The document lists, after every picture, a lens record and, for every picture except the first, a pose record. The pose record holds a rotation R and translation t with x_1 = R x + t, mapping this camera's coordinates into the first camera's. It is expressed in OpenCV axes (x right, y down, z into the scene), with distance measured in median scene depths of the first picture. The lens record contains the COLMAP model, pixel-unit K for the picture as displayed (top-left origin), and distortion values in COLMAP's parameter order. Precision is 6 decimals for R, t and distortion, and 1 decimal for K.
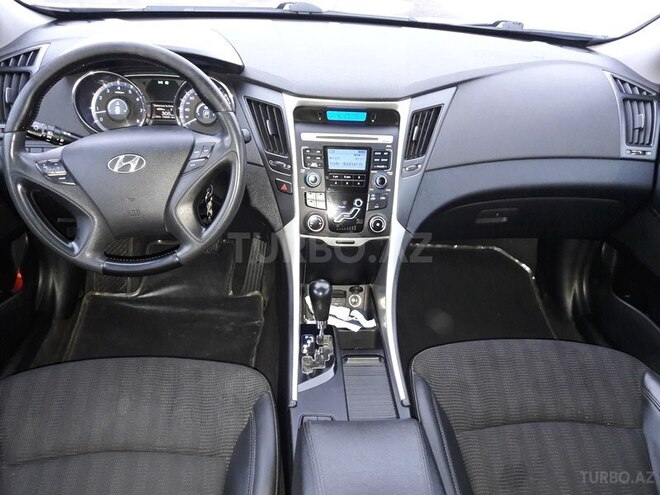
lens RADIAL K [[536.4, 0, 329.9], [0, 536.4, 274.3], [0, 0, 1]] dist [0.074077, -0.122875]
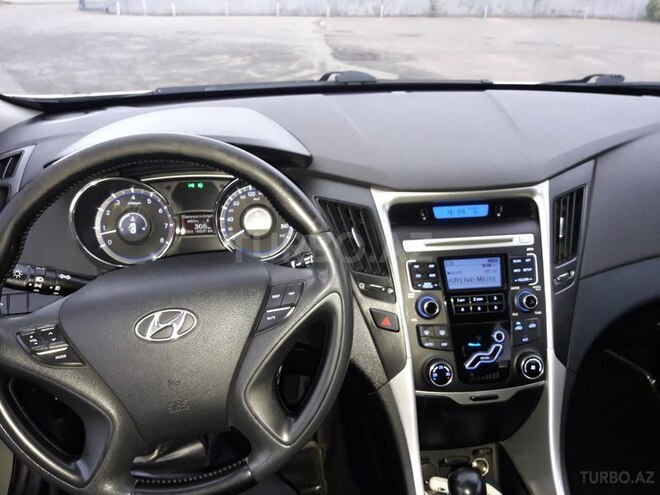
lens RADIAL K [[575.2, 0, 330.0], [0, 575.2, 247.5], [0, 0, 1]] dist [0.004403, -0.003666]
pose [[0.996706, -0.078611, 0.019947, -0.159059], [0.080896, 0.981145, -0.175527, -0.131140], [-0.005772, 0.176562, 0.984273, 0.276160]]
